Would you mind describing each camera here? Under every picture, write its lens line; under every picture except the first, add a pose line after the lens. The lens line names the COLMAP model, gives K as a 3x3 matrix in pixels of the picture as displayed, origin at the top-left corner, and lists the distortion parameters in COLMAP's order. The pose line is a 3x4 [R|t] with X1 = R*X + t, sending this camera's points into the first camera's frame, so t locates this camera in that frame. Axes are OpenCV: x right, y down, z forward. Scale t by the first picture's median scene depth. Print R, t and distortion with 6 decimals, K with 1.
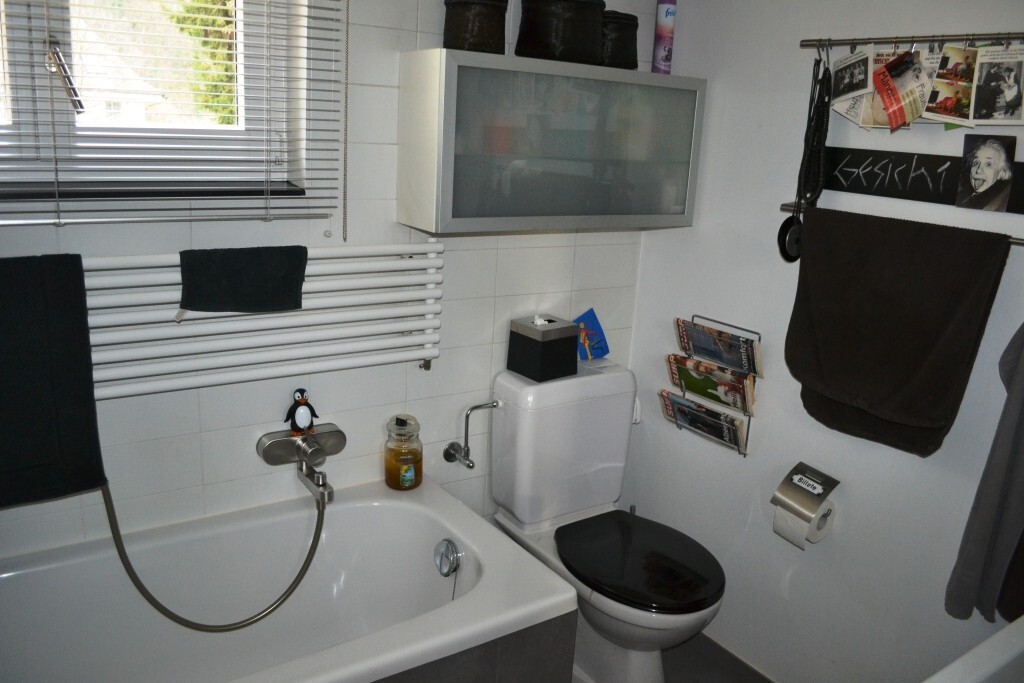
lens RADIAL K [[819.7, 0, 511.9], [0, 819.7, 342.8], [0, 0, 1]] dist [-0.080090, 0.009971]
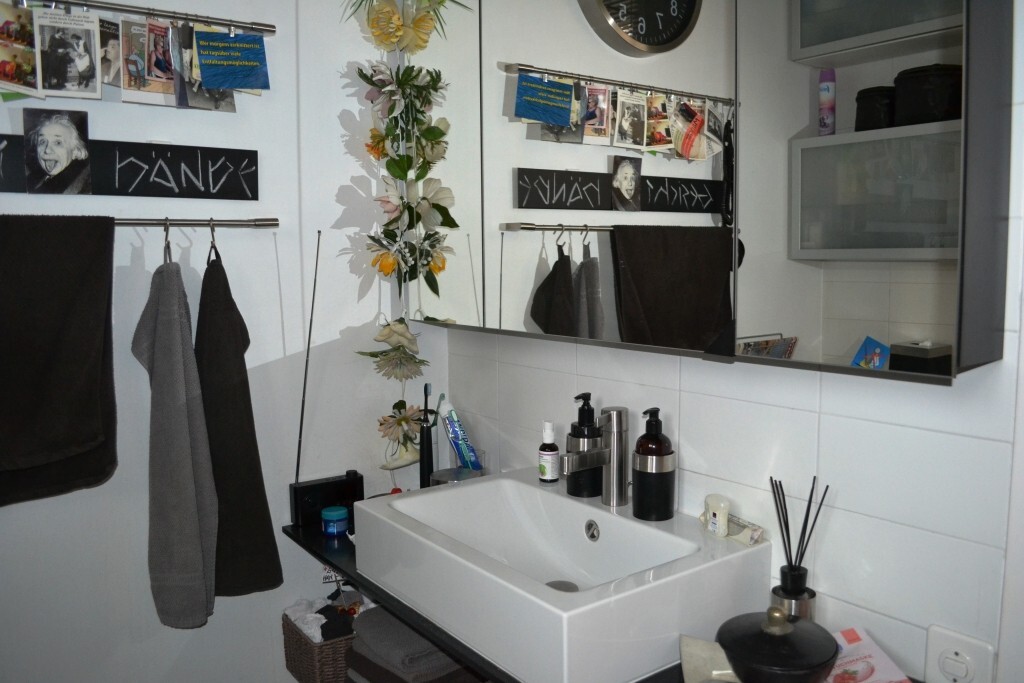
lens RADIAL K [[819.7, 0, 512.0], [0, 819.7, 340.6], [0, 0, 1]] dist [-0.080090, 0.009971]
pose [[-0.029825, -0.151261, 0.988044, -0.331086], [0.255608, 0.954463, 0.153836, -0.021749], [-0.966320, 0.257141, 0.010196, 0.569222]]
